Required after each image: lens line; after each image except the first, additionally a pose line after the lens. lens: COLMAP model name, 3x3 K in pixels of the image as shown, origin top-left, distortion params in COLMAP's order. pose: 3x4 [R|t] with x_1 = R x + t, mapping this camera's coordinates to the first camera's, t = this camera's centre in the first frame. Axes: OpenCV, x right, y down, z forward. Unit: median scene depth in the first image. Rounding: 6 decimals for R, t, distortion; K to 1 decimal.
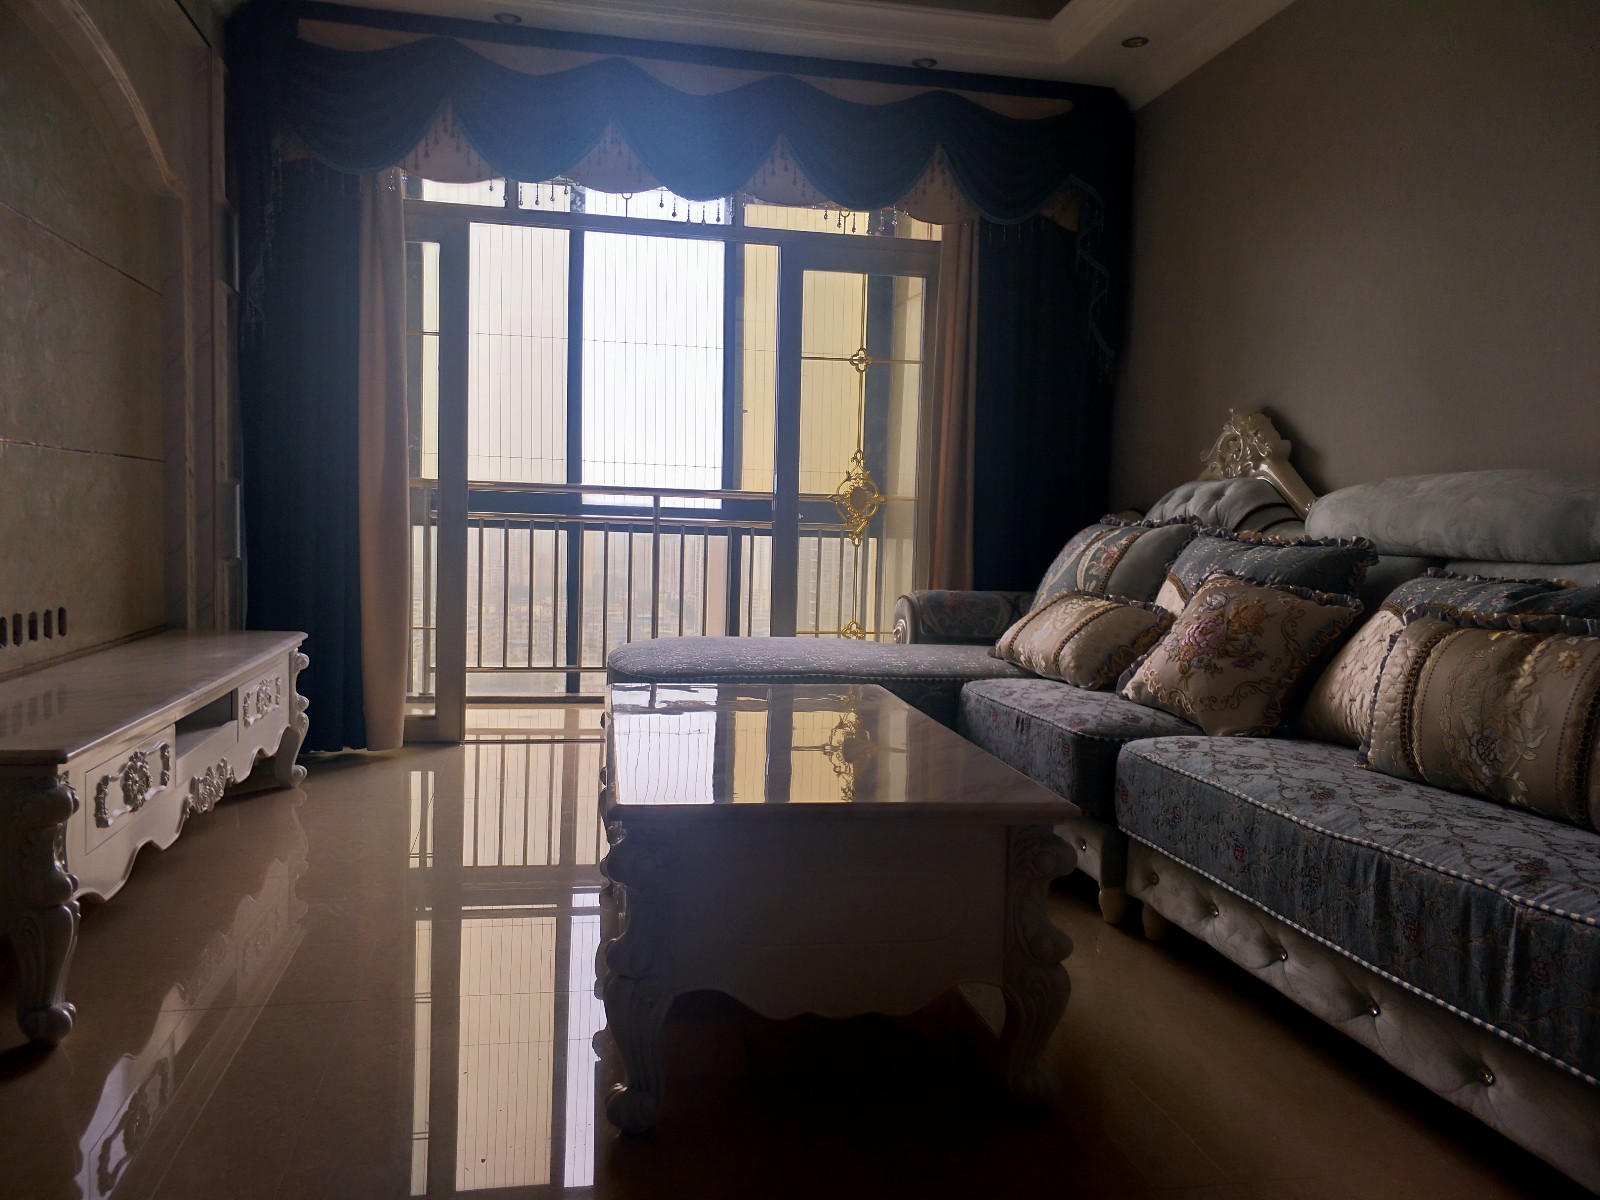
lens RADIAL K [[1201.9, 0, 745.1], [0, 1201.9, 602.3], [0, 0, 1]] dist [-0.007342, 0.002688]
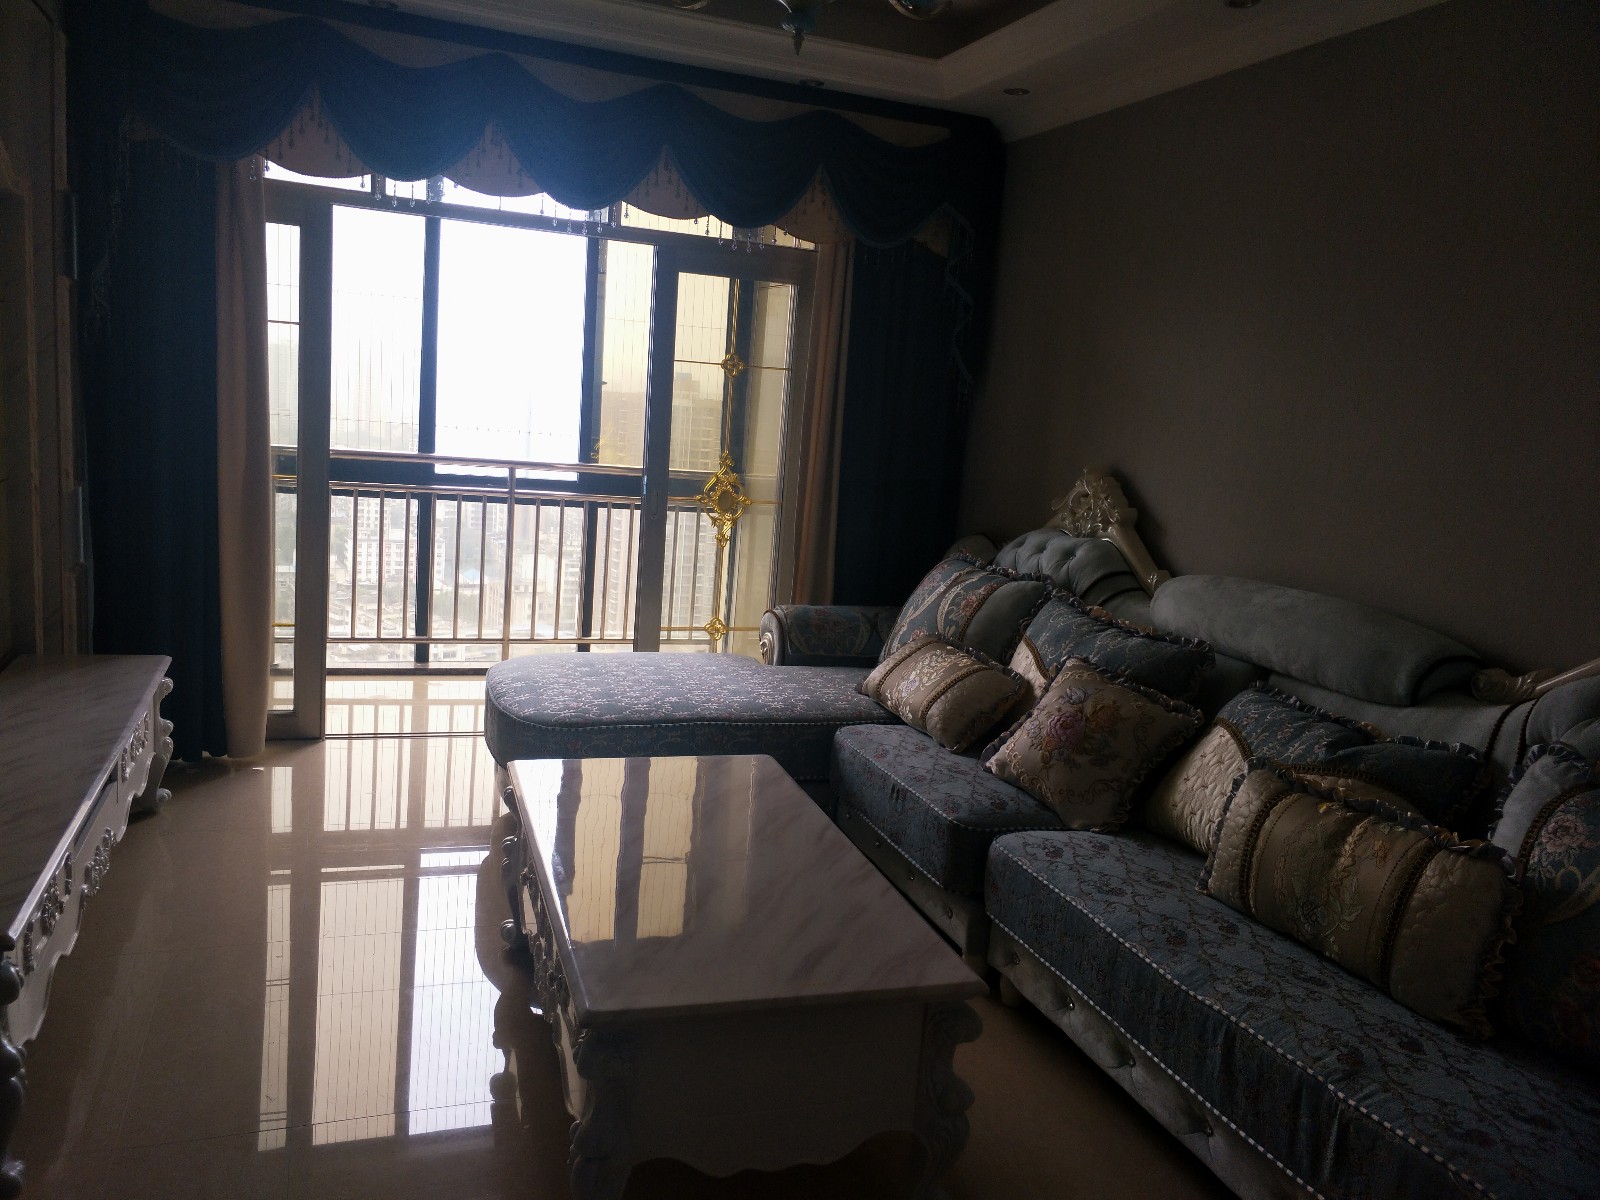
lens RADIAL K [[1201.9, 0, 745.1], [0, 1201.9, 602.3], [0, 0, 1]] dist [-0.007342, 0.002688]
pose [[0.986098, 0.017812, 0.165208, -0.074867], [-0.037165, 0.992693, 0.114805, -0.161468], [-0.161955, -0.119349, 0.979554, -0.021466]]
